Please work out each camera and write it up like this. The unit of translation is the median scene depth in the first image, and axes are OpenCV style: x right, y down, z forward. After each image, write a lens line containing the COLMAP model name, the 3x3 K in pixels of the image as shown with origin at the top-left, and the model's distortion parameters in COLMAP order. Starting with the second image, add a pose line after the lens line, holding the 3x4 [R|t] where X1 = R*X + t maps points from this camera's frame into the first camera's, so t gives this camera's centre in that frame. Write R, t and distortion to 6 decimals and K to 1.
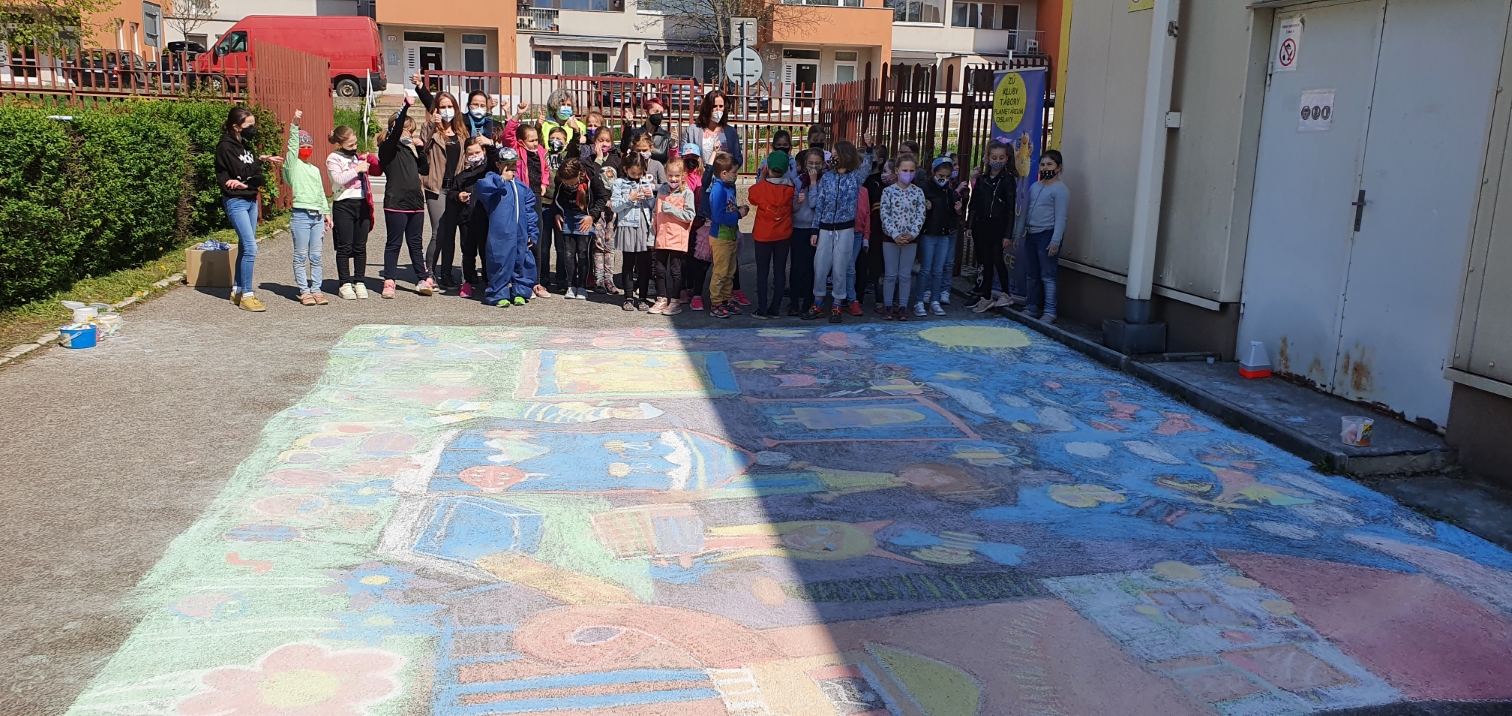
lens RADIAL K [[1128.5, 0, 756.0], [0, 1128.5, 358.0], [0, 0, 1]] dist [-0.001577, -0.000931]
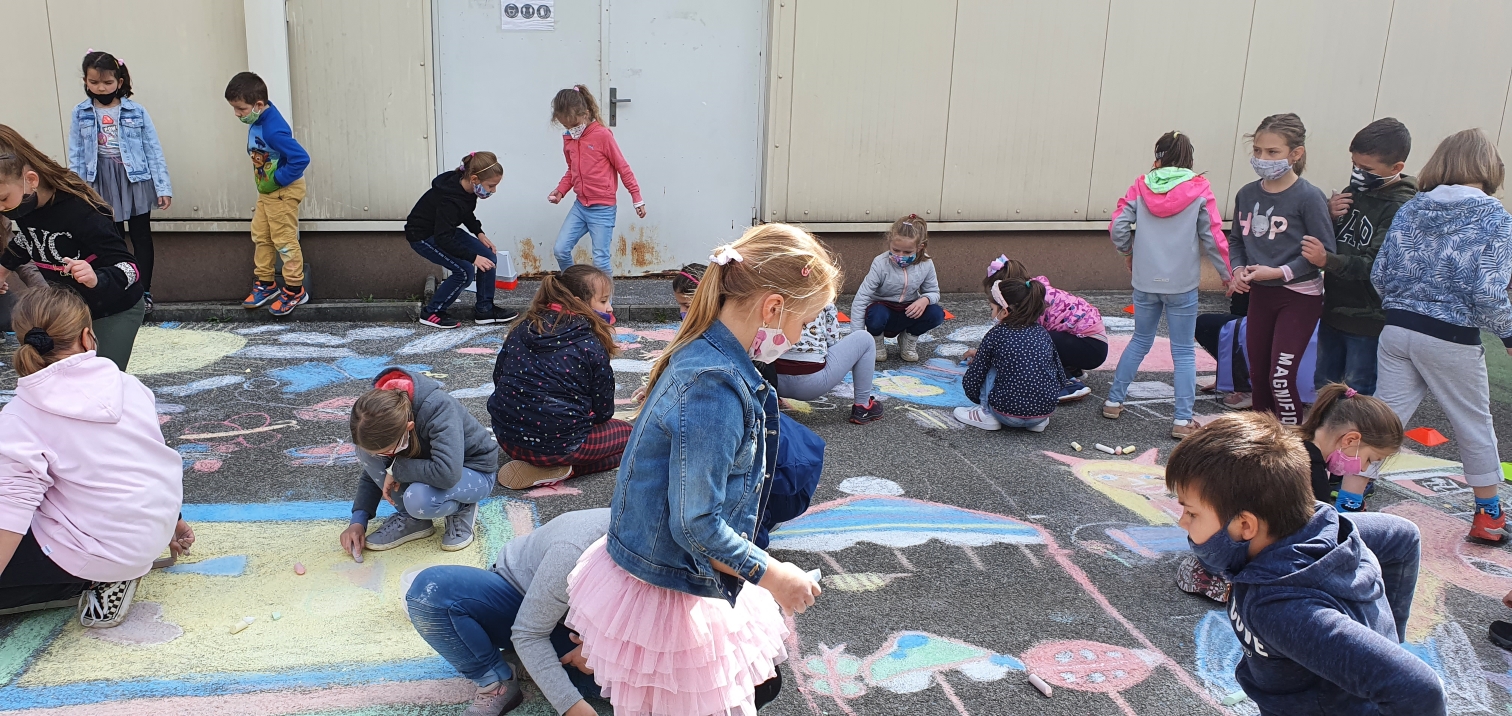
lens RADIAL K [[1128.5, 0, 756.0], [0, 1128.5, 358.0], [0, 0, 1]] dist [-0.001577, -0.000931]
pose [[-0.045914, -0.285143, 0.957385, -0.588432], [0.164819, 0.943098, 0.288793, -0.193623], [-0.985255, 0.171054, 0.003696, 0.897695]]
